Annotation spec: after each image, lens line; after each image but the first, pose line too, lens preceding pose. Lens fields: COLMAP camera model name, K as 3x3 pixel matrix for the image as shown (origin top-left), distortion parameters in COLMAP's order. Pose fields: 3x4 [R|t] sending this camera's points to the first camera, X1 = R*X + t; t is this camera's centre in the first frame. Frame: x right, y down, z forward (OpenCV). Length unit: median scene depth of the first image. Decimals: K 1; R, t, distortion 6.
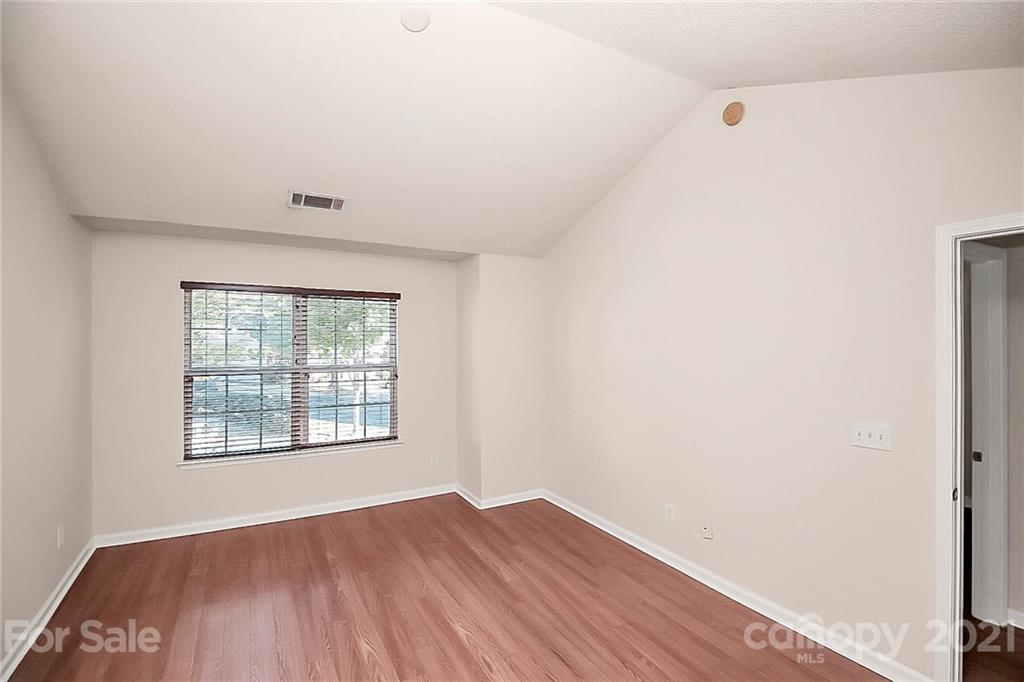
lens RADIAL K [[482.5, 0, 509.9], [0, 482.5, 336.3], [0, 0, 1]] dist [-0.004508, -0.000385]
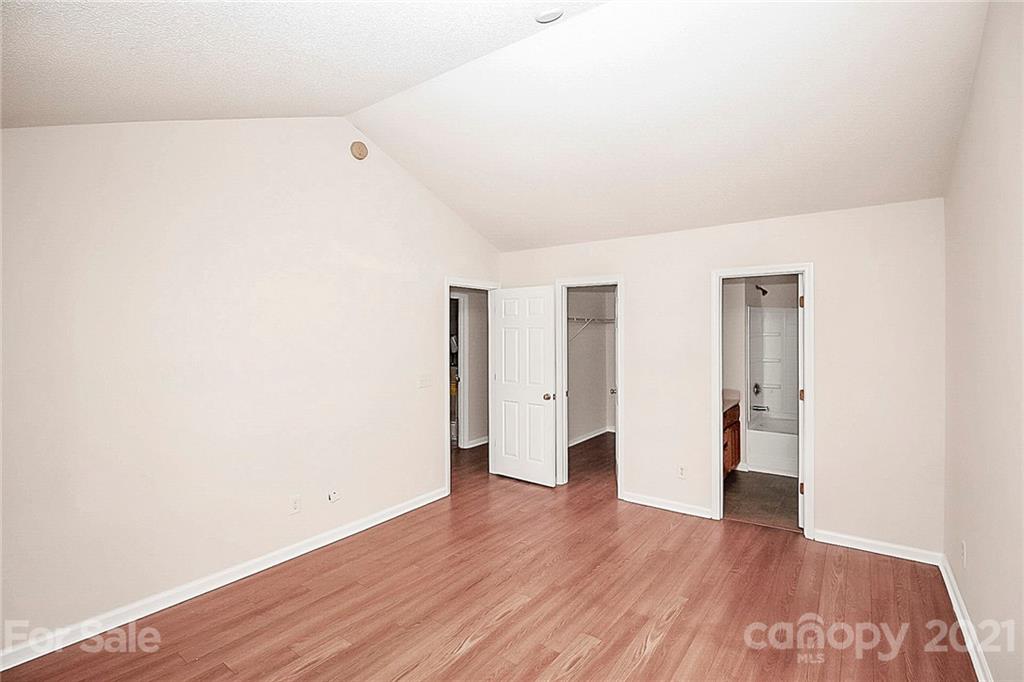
lens RADIAL K [[482.5, 0, 509.9], [0, 482.5, 336.3], [0, 0, 1]] dist [-0.004508, -0.000385]
pose [[-0.426812, -0.003534, 0.904334, -0.858513], [-0.001987, 0.999994, 0.002970, 0.023494], [-0.904338, -0.000529, -0.426816, 1.184268]]
